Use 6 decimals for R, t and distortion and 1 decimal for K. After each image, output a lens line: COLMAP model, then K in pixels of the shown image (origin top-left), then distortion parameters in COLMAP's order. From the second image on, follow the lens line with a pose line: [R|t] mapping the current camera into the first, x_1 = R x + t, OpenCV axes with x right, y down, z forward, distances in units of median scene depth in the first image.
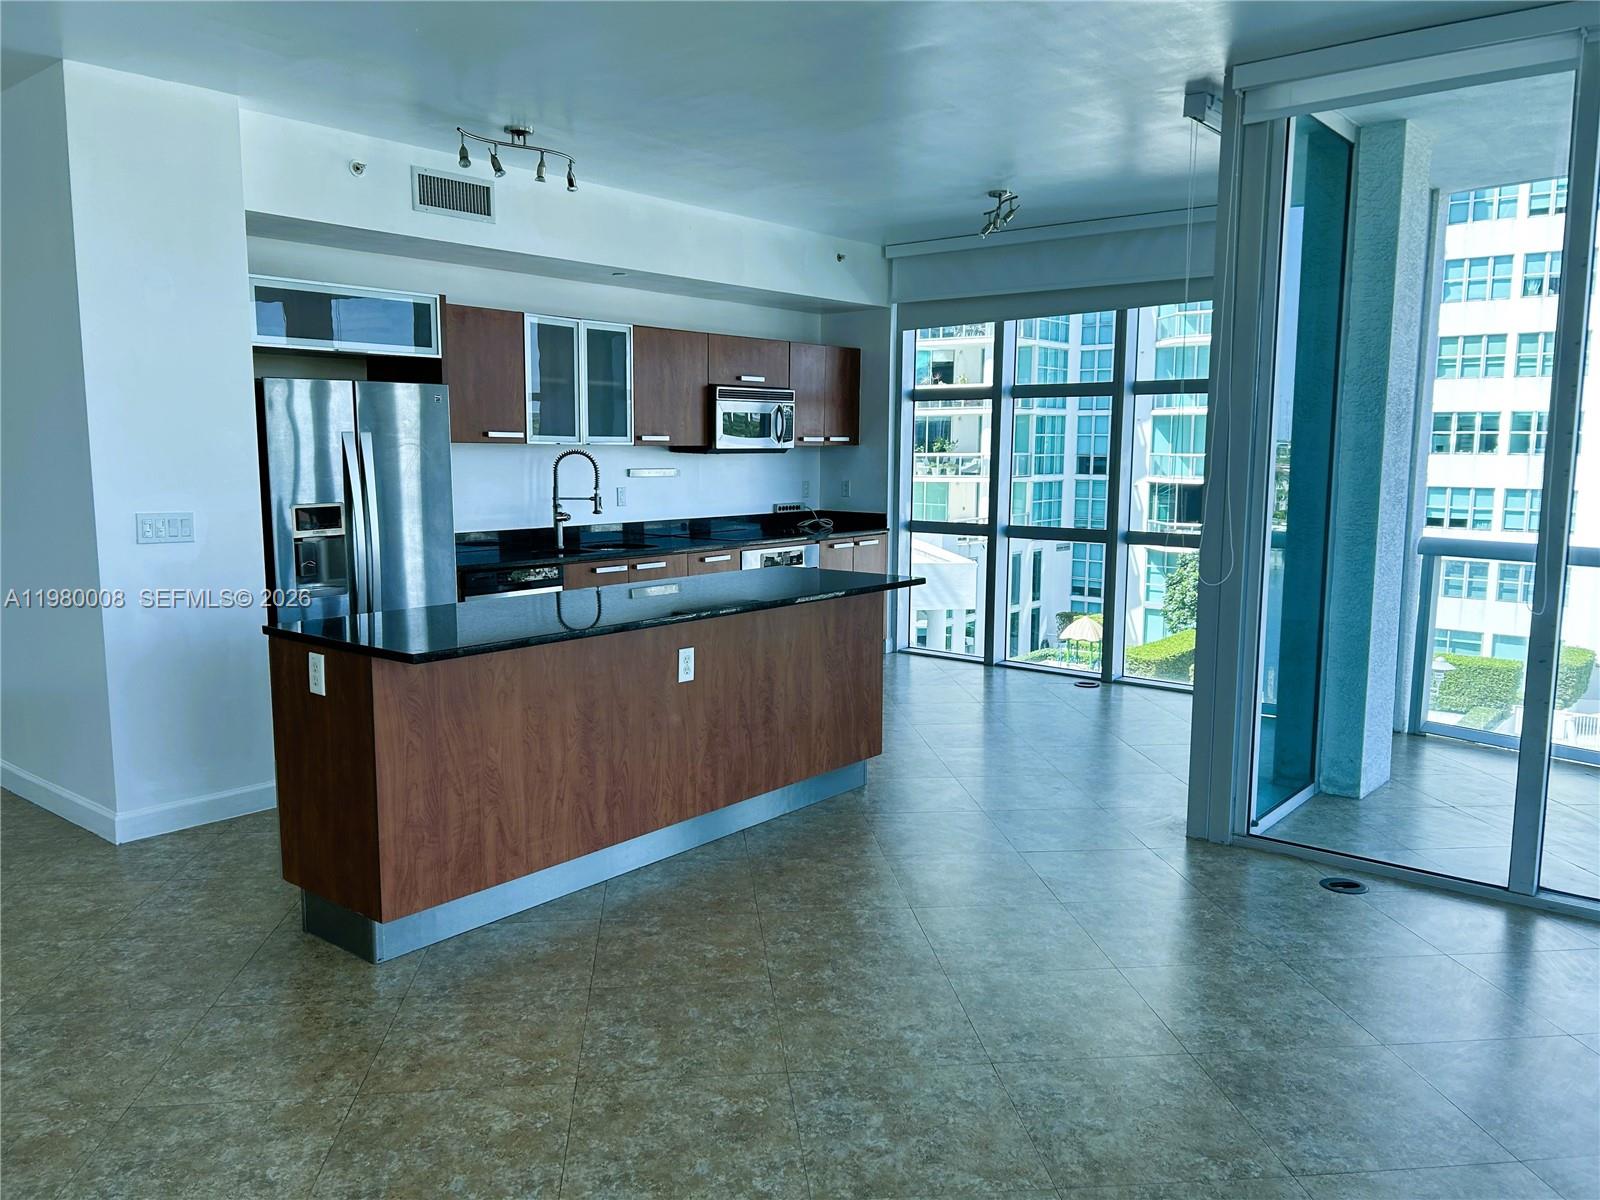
lens RADIAL K [[1217.1, 0, 800.0], [0, 1217.1, 600.0], [0, 0, 1]] dist [0.061184, -0.083738]
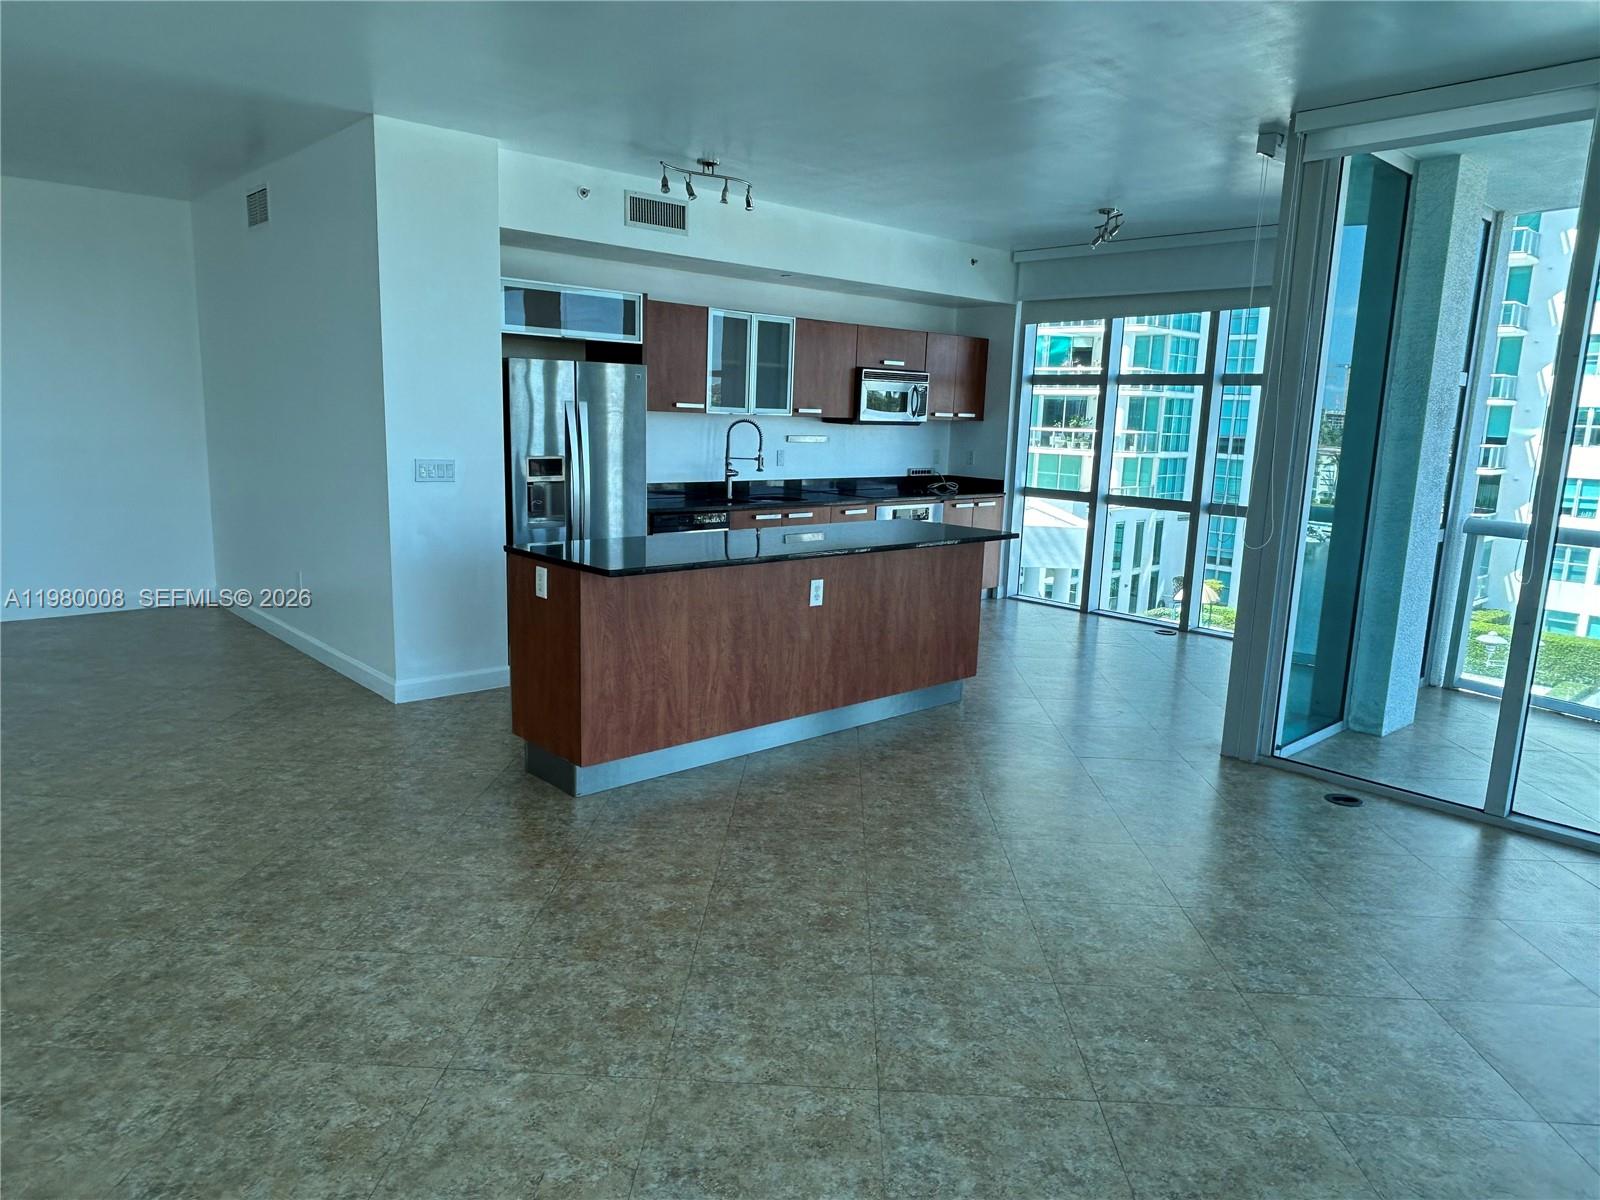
lens RADIAL K [[1069.3, 0, 806.8], [0, 1069.3, 605.0], [0, 0, 1]] dist [-0.000862, -0.005415]
pose [[0.990434, 0.051650, -0.127954, 0.034023], [-0.045328, 0.997626, 0.051835, 0.007849], [0.130327, -0.045539, 0.990425, -0.091192]]
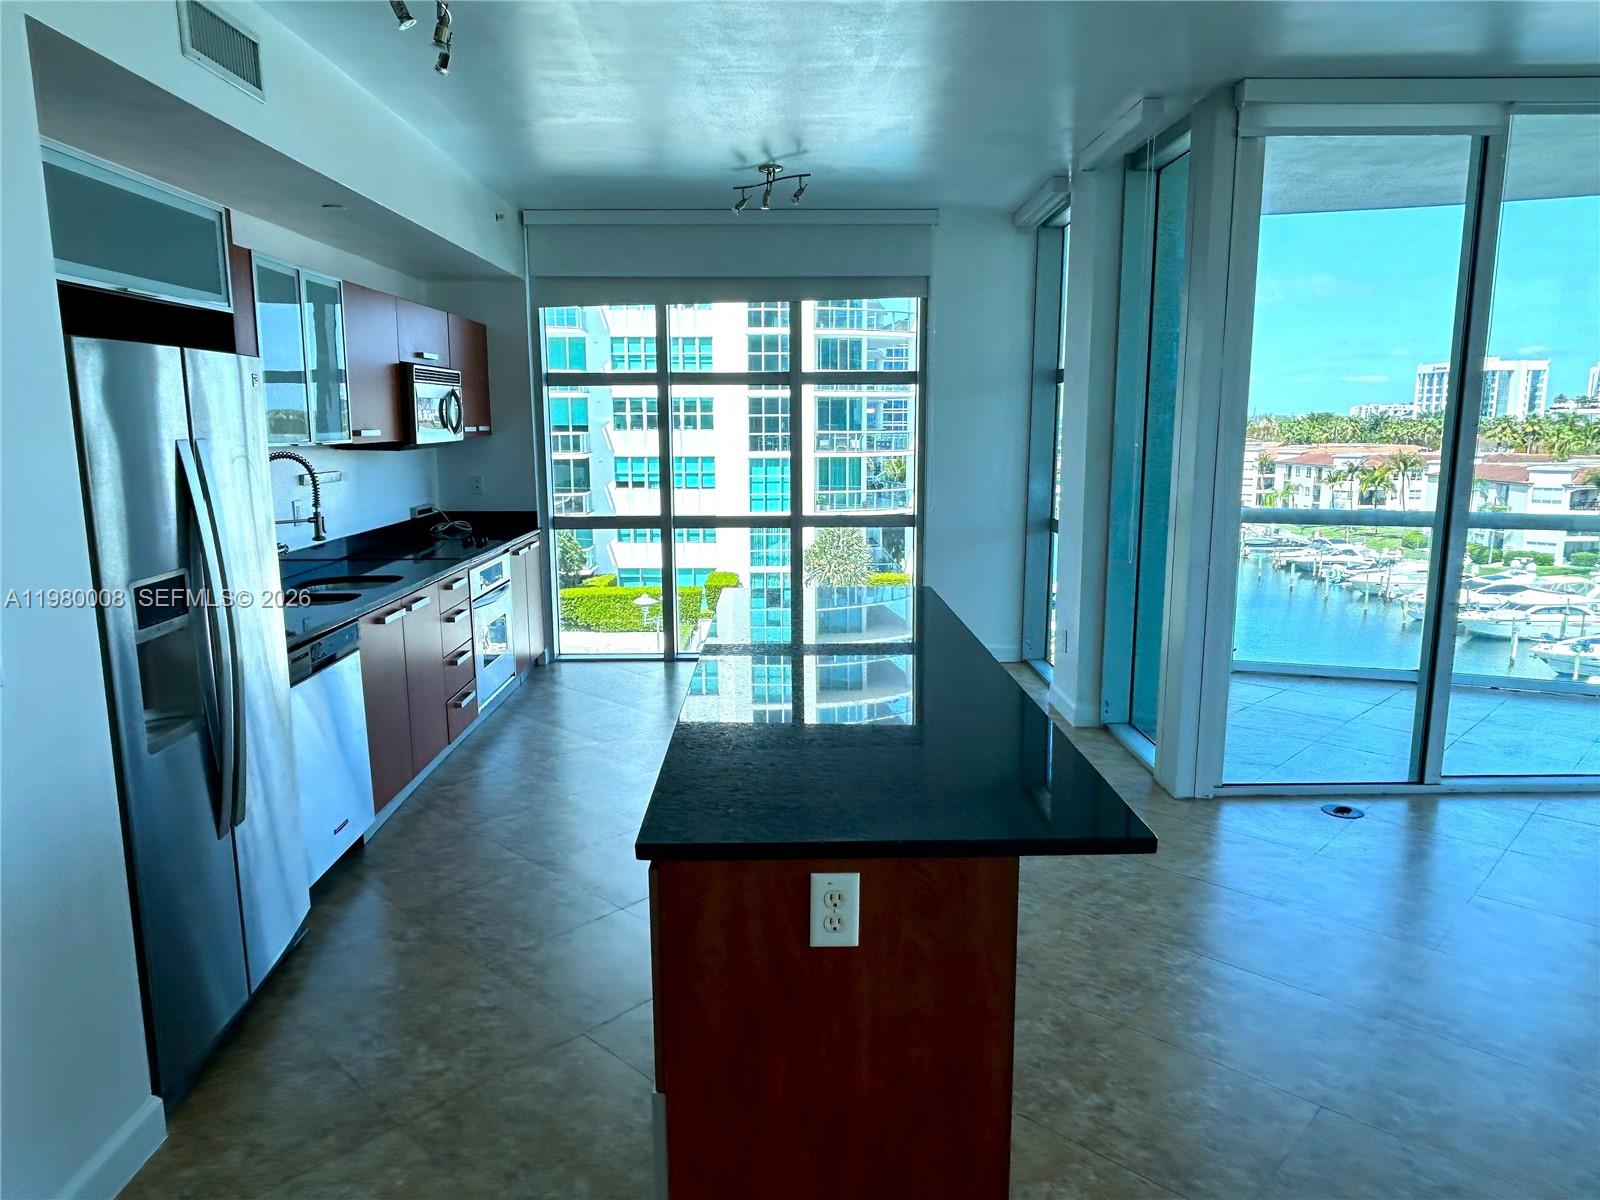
lens RADIAL K [[1052.9, 0, 802.3], [0, 1052.9, 594.0], [0, 0, 1]] dist [-0.003261, -0.004833]
pose [[0.758677, -0.114412, 0.641342, -0.474978], [0.092064, 0.993407, 0.068312, -0.074552], [-0.644930, 0.007217, 0.764208, 0.465068]]
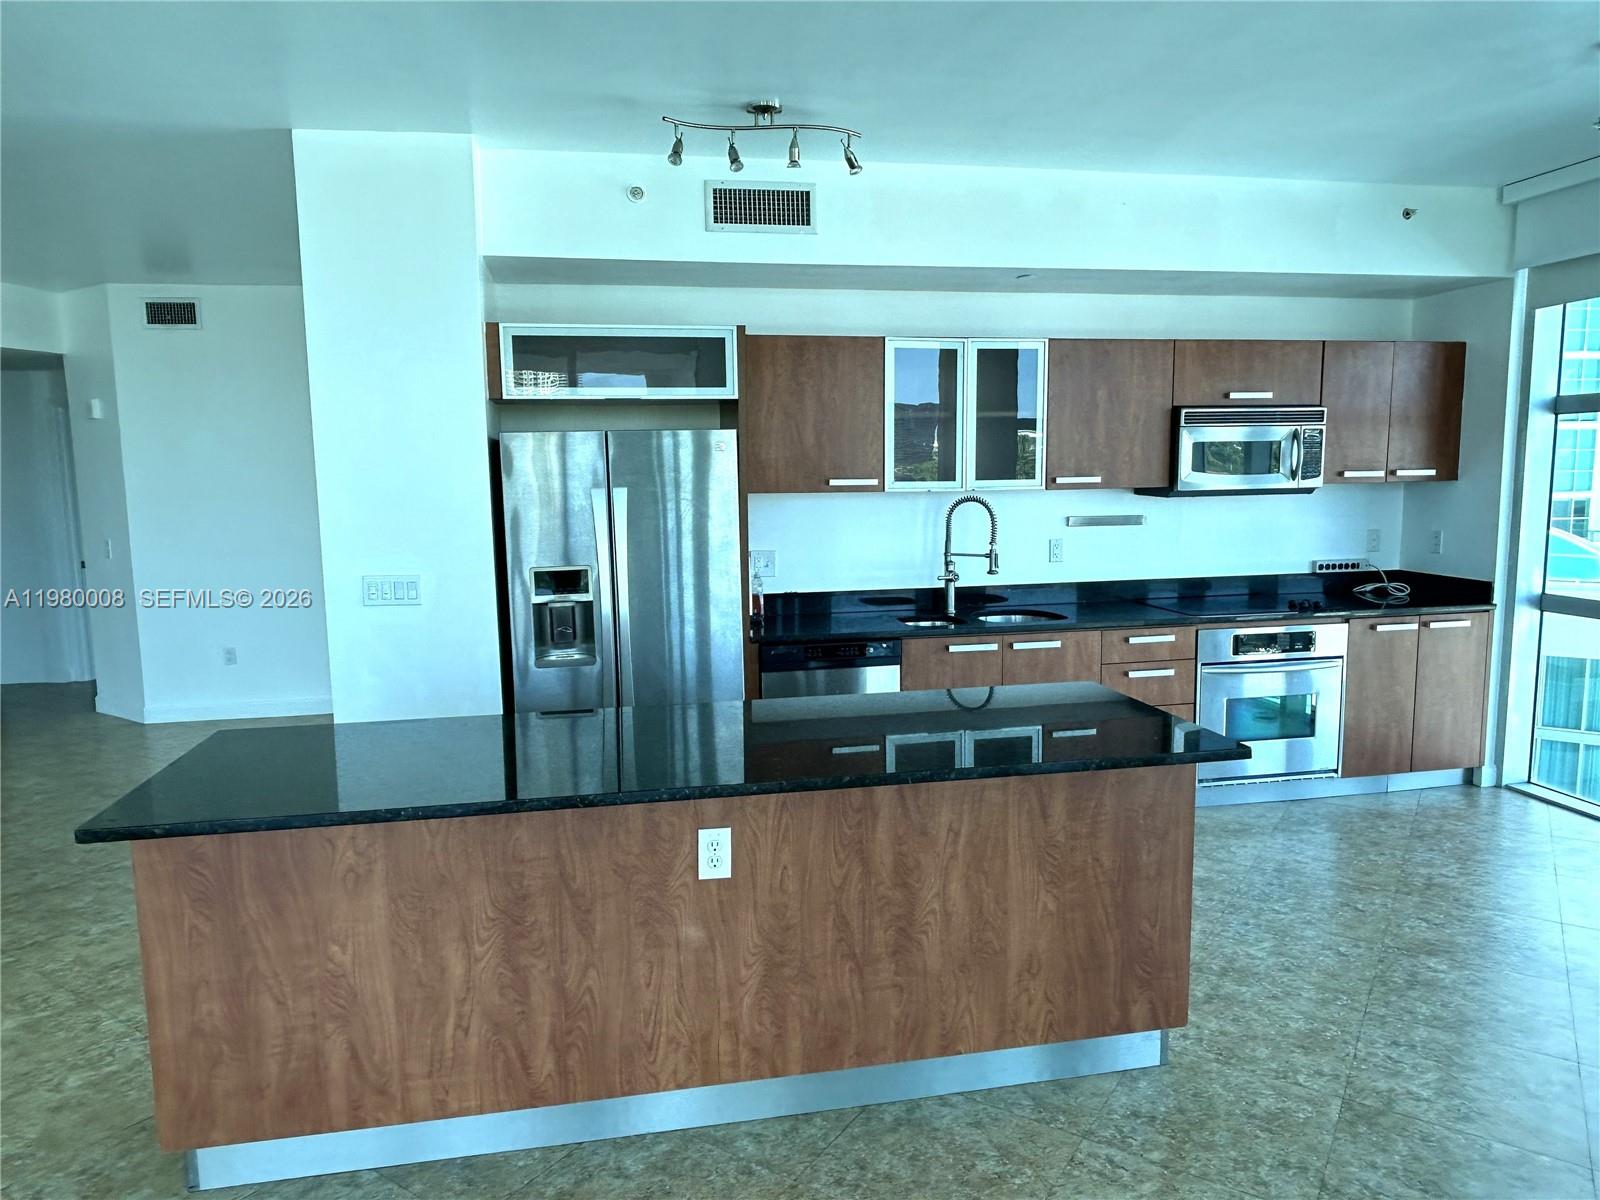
lens RADIAL K [[1052.9, 0, 802.3], [0, 1052.9, 594.0], [0, 0, 1]] dist [-0.003261, -0.004833]
pose [[0.765673, 0.061975, -0.640237, 0.251191], [-0.064349, 0.997734, 0.019624, -0.084862], [0.640003, 0.026173, 0.767926, 0.511689]]
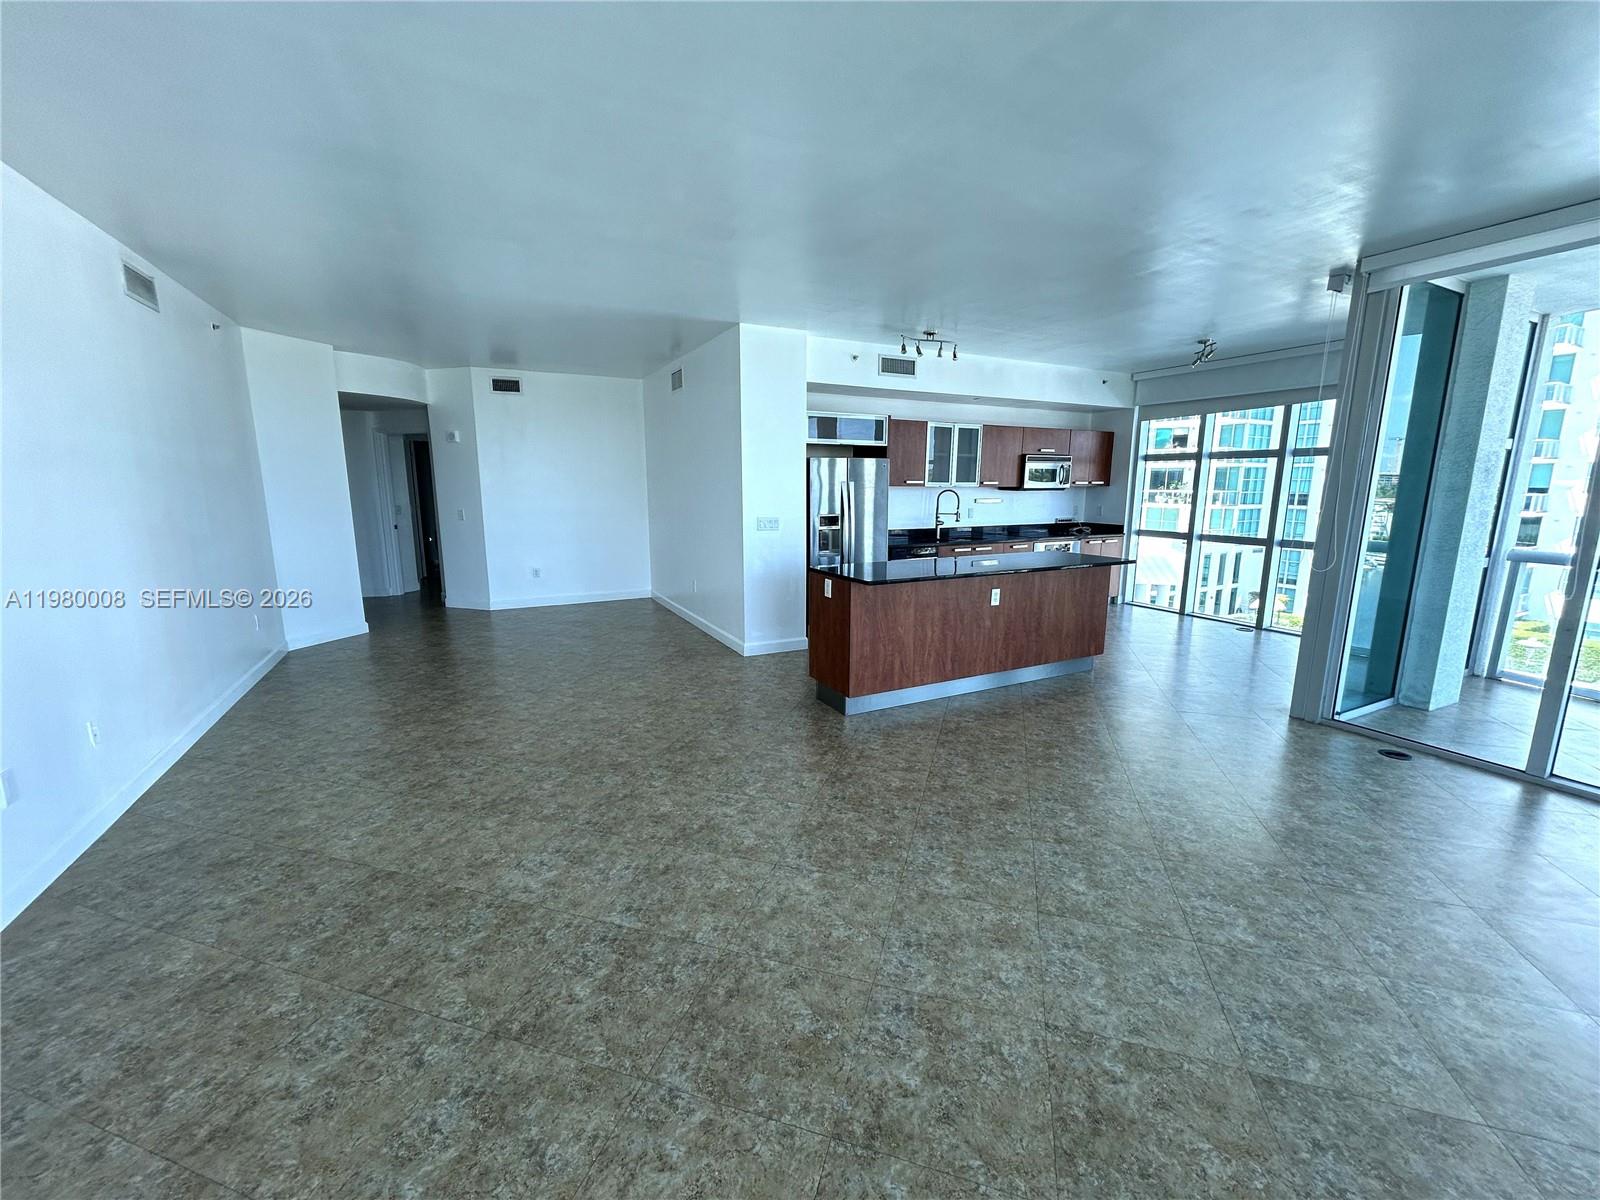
lens RADIAL K [[652.1, 0, 800.0], [0, 652.1, 600.0], [0, 0, 1]] dist [0.000402, -0.000073]
pose [[0.918611, 0.068249, -0.389224, 0.025334], [-0.049638, 0.997100, 0.057688, 0.010292], [0.392033, -0.033672, 0.919335, -0.103320]]
